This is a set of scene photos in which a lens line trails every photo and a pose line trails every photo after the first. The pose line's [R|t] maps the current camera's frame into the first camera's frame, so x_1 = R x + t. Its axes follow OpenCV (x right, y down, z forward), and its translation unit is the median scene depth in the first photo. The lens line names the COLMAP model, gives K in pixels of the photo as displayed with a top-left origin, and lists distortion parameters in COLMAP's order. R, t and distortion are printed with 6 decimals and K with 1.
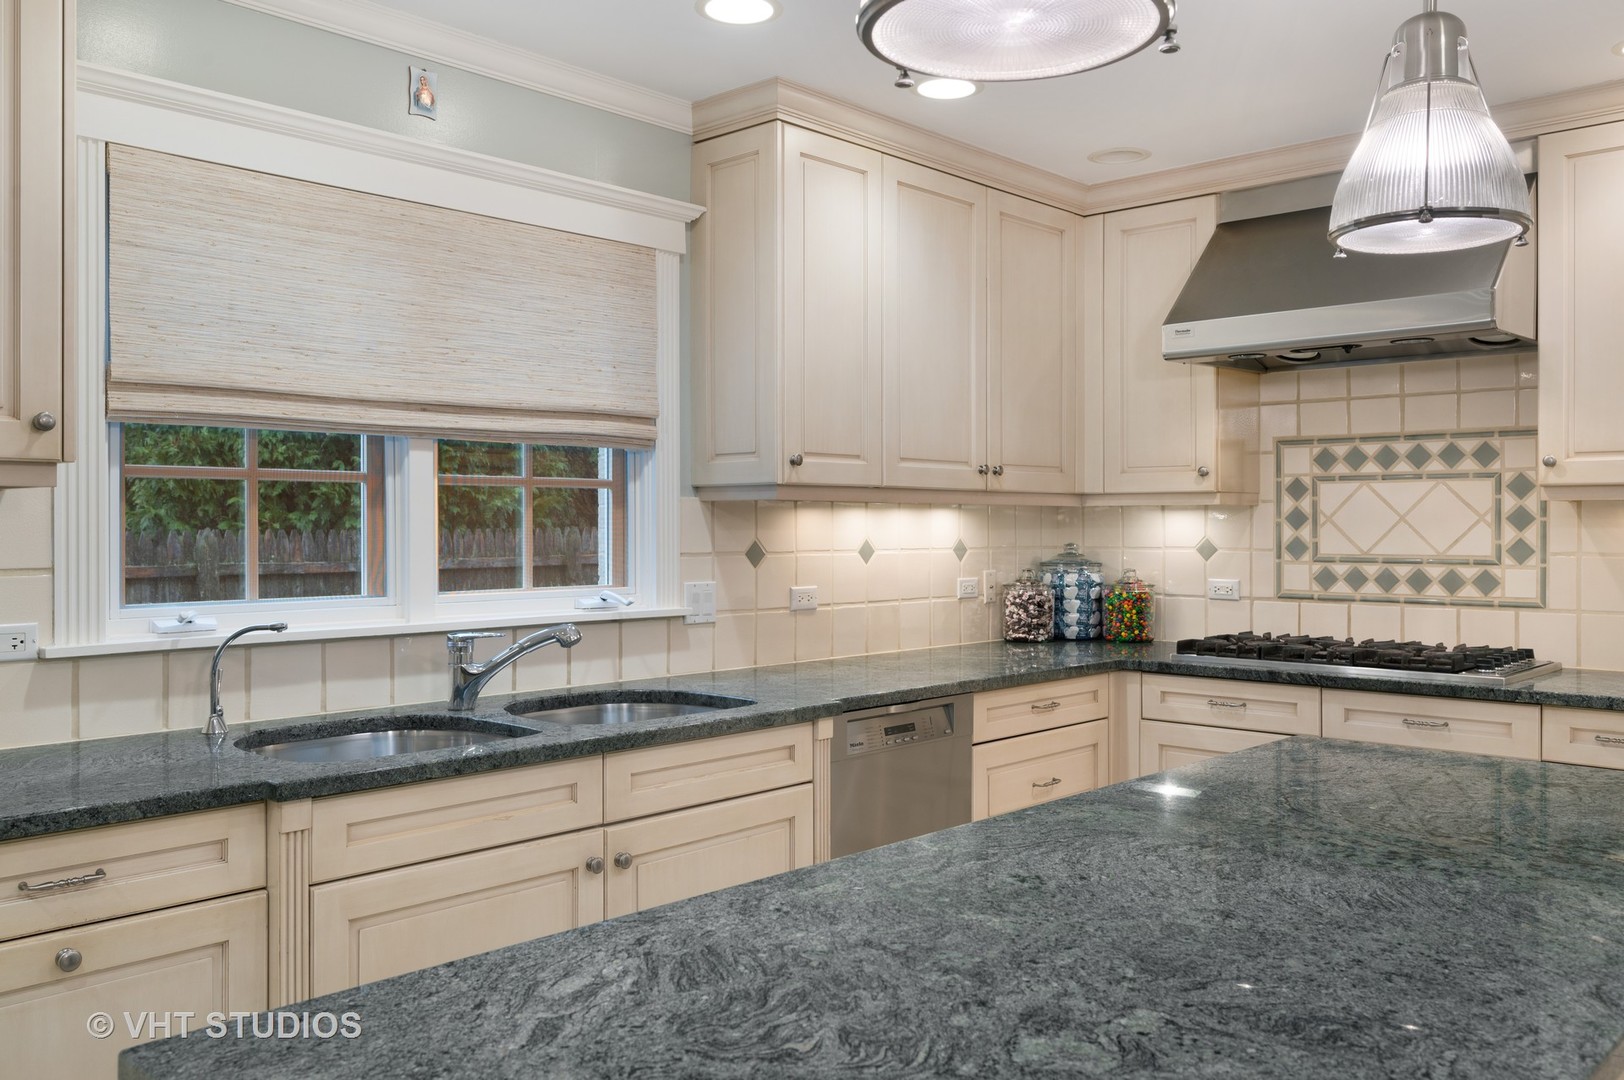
lens RADIAL K [[1335.3, 0, 817.3], [0, 1335.3, 504.0], [0, 0, 1]] dist [-0.007569, 0.005386]
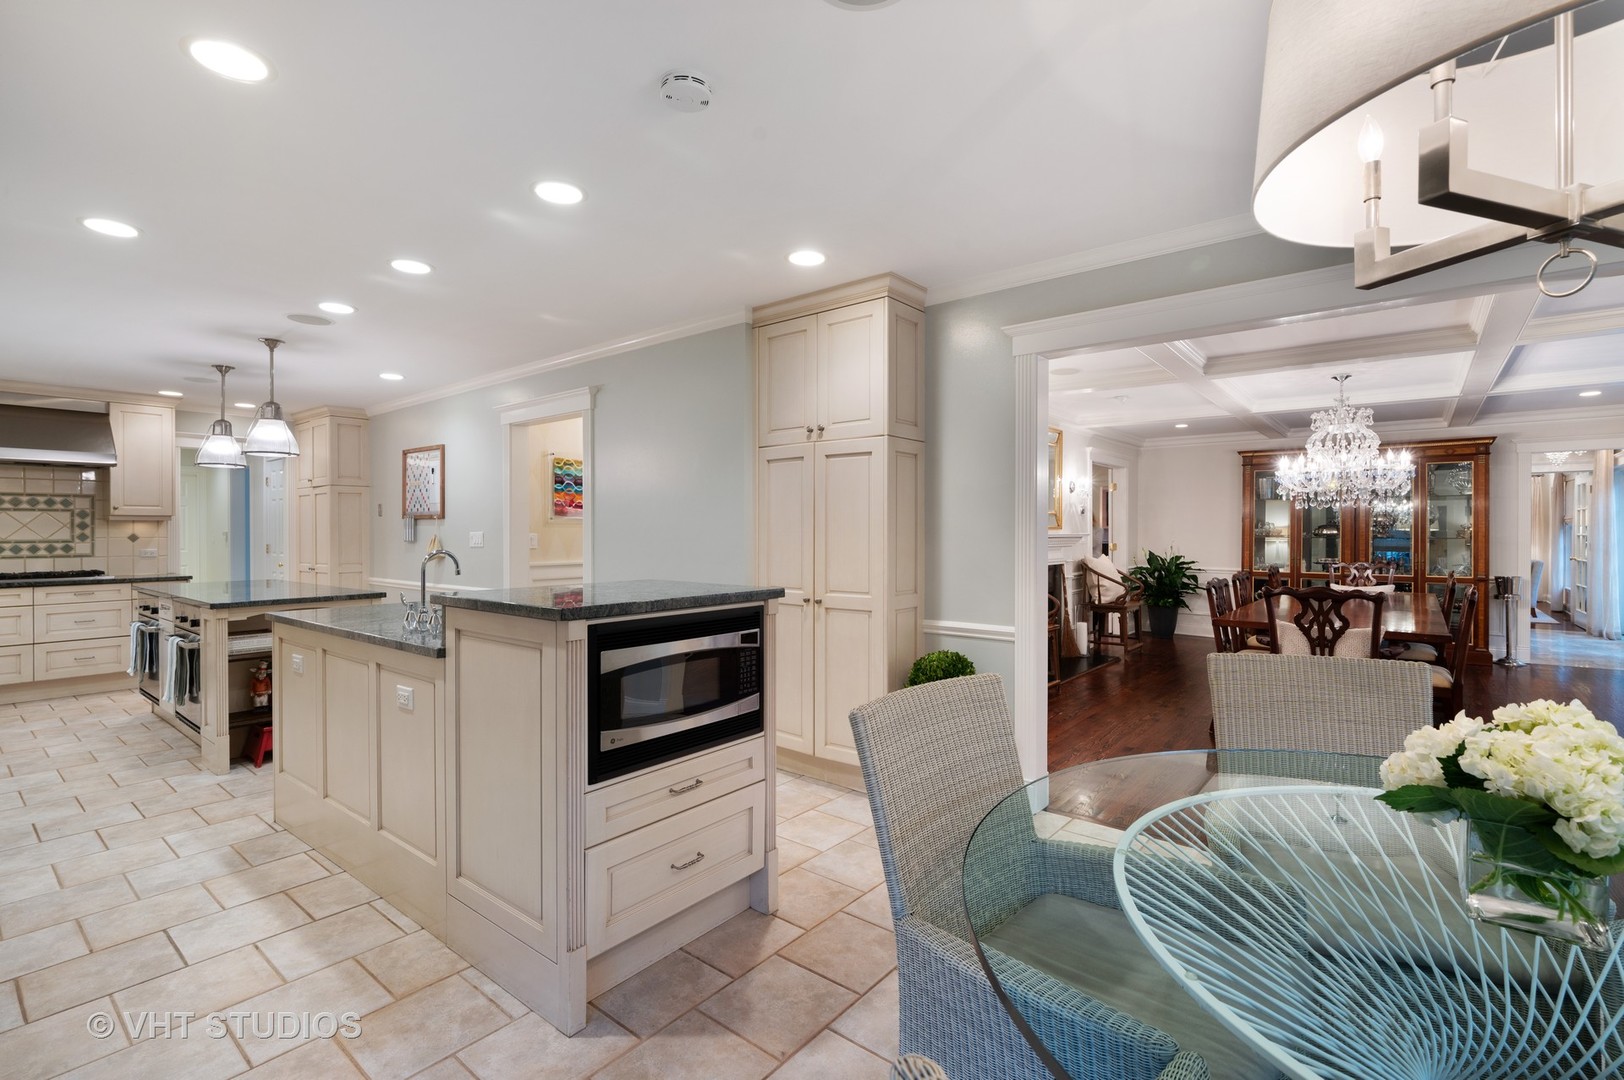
lens RADIAL K [[742.3, 0, 810.4], [0, 742.3, 532.5], [0, 0, 1]] dist [-0.001244, -0.000218]
pose [[-0.062733, -0.002930, 0.998026, -1.127470], [-0.011072, 0.999936, 0.002240, 0.003909], [-0.997969, -0.010909, -0.062761, -0.456296]]
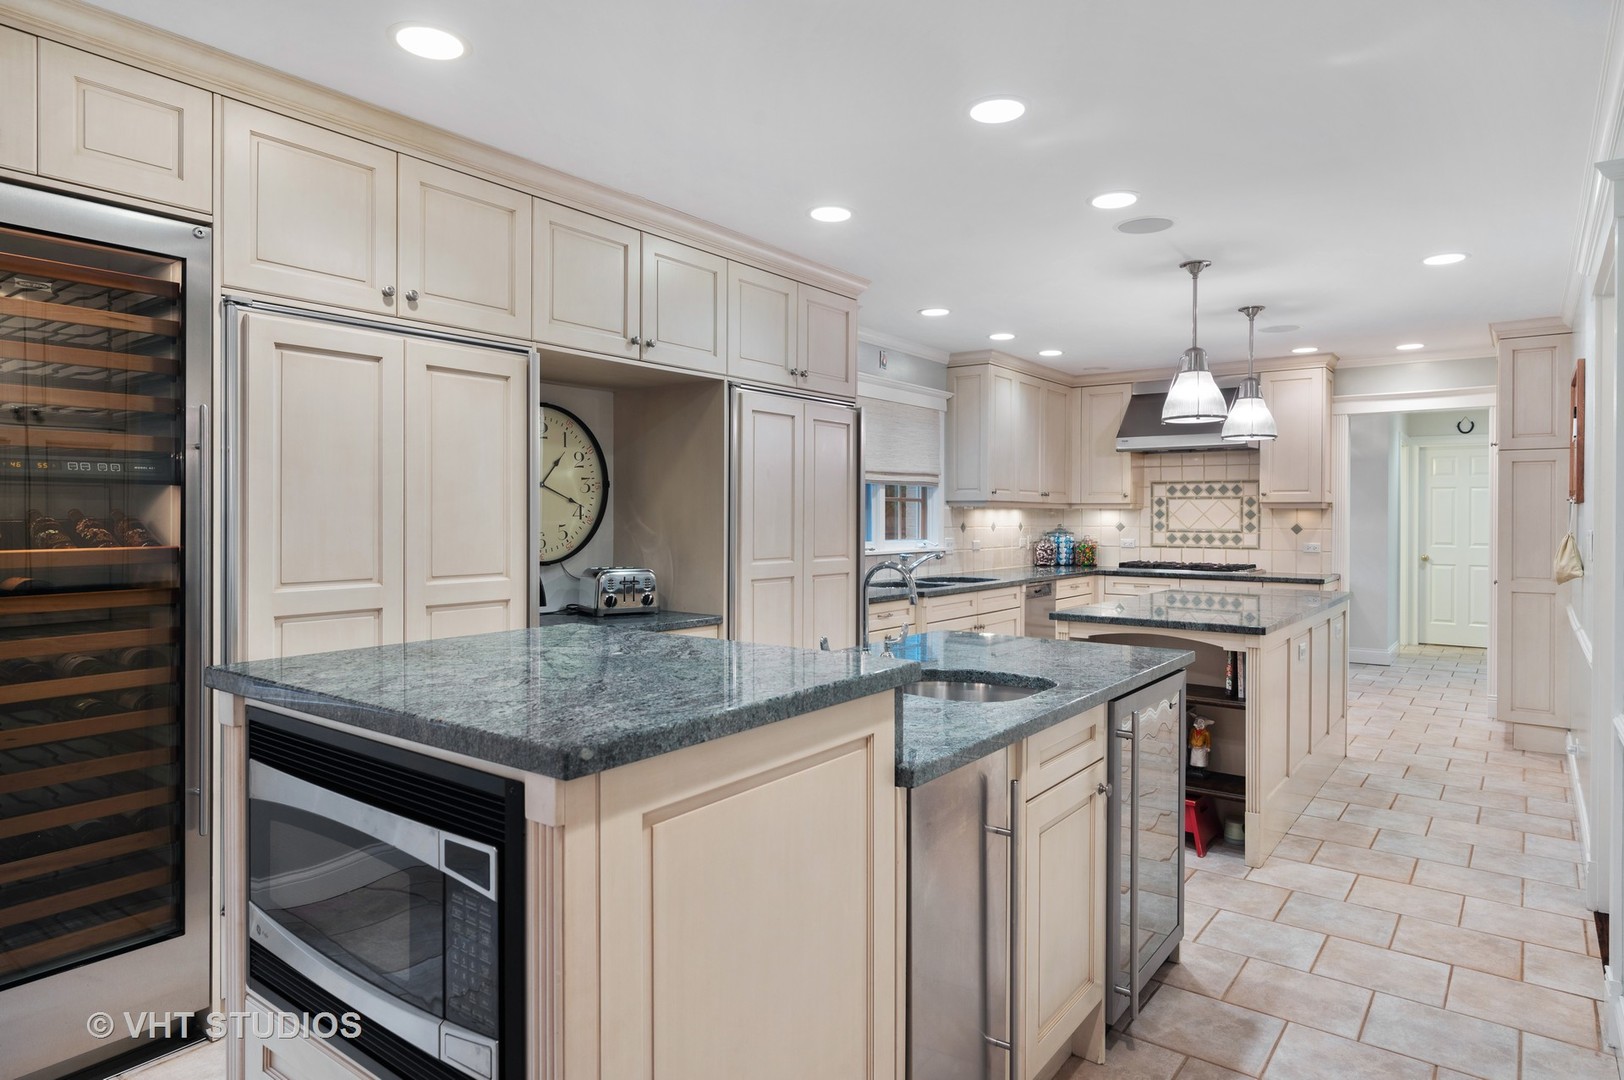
lens RADIAL K [[939.3, 0, 804.5], [0, 939.3, 503.7], [0, 0, 1]] dist [0.000886, 0.000150]
pose [[0.995630, 0.005299, 0.093241, -0.484246], [-0.005582, 0.999981, 0.002772, -0.010221], [-0.093224, -0.003281, 0.995640, -0.706368]]
